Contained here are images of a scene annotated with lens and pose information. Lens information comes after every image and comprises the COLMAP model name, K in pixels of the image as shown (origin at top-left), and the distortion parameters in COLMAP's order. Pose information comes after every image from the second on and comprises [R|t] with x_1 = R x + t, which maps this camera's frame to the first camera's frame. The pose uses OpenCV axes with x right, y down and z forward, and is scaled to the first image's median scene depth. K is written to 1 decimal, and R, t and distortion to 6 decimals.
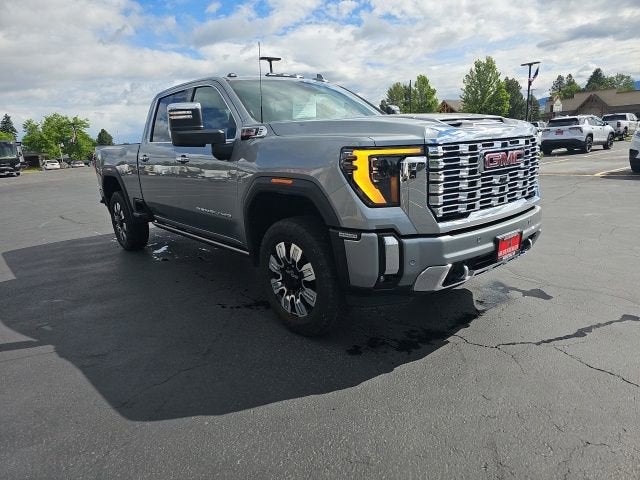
lens RADIAL K [[415.0, 0, 313.1], [0, 415.0, 242.3], [0, 0, 1]] dist [0.056573, -0.046075]
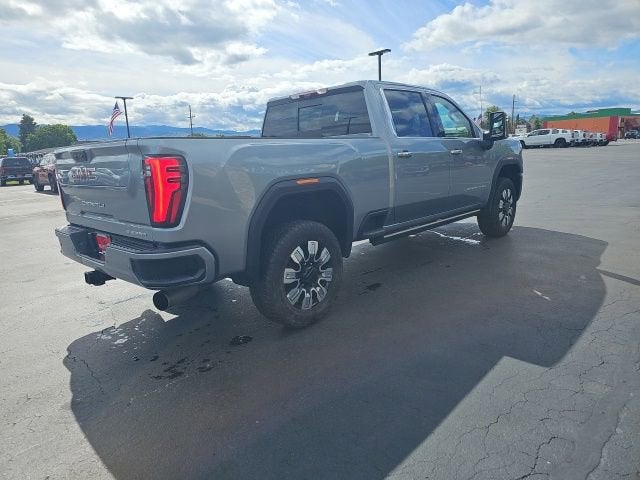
lens RADIAL K [[426.9, 0, 315.0], [0, 426.9, 239.5], [0, 0, 1]] dist [0.058280, -0.045836]
pose [[-0.108176, -0.132793, 0.985223, -1.974795], [0.288932, 0.944059, 0.158969, -0.355589], [-0.951218, 0.301859, -0.063756, 1.999876]]
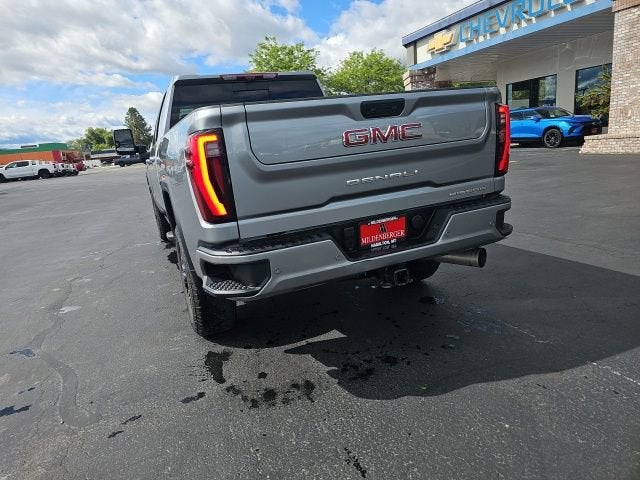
lens RADIAL K [[415.0, 0, 313.1], [0, 415.0, 242.3], [0, 0, 1]] dist [0.056573, -0.046075]
pose [[-0.943193, 0.087779, 0.320440, -1.012540], [0.225570, 0.877300, 0.423630, -0.653577], [-0.243936, 0.471847, -0.847264, 3.088622]]
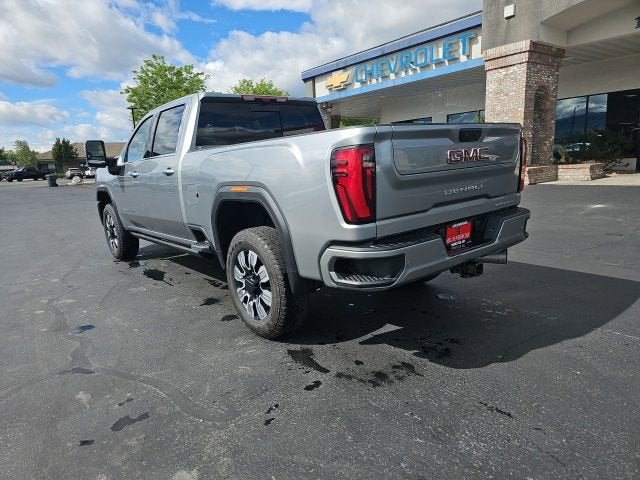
lens RADIAL K [[415.0, 0, 313.1], [0, 415.0, 242.3], [0, 0, 1]] dist [0.056573, -0.046075]
pose [[-0.992344, 0.115498, 0.043744, -0.613795], [0.123162, 0.899079, 0.420104, -0.736105], [0.009192, 0.422276, -0.906421, 3.259043]]
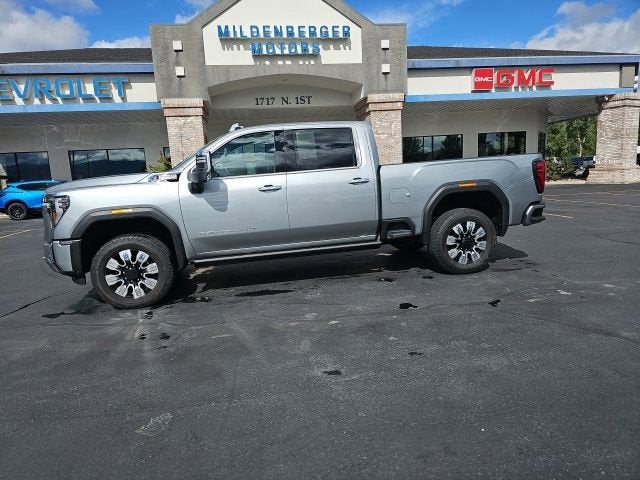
lens RADIAL K [[414.3, 0, 313.3], [0, 414.3, 240.2], [0, 0, 1]] dist [0.062688, -0.051449]
pose [[-0.492063, 0.228314, -0.840087, 1.373493], [-0.118747, 0.938375, 0.324579, -0.723021], [0.862423, 0.259471, -0.434628, 2.563473]]
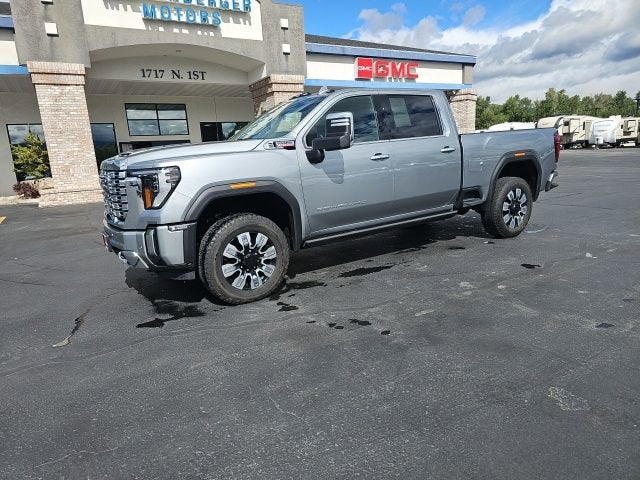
lens RADIAL K [[415.7, 0, 306.9], [0, 415.7, 241.5], [0, 0, 1]] dist [0.057597, -0.045872]
pose [[-0.144839, 0.278952, -0.949319, 1.603468], [-0.167238, 0.938731, 0.301356, -0.500866], [0.975220, 0.202410, -0.089313, 1.635496]]
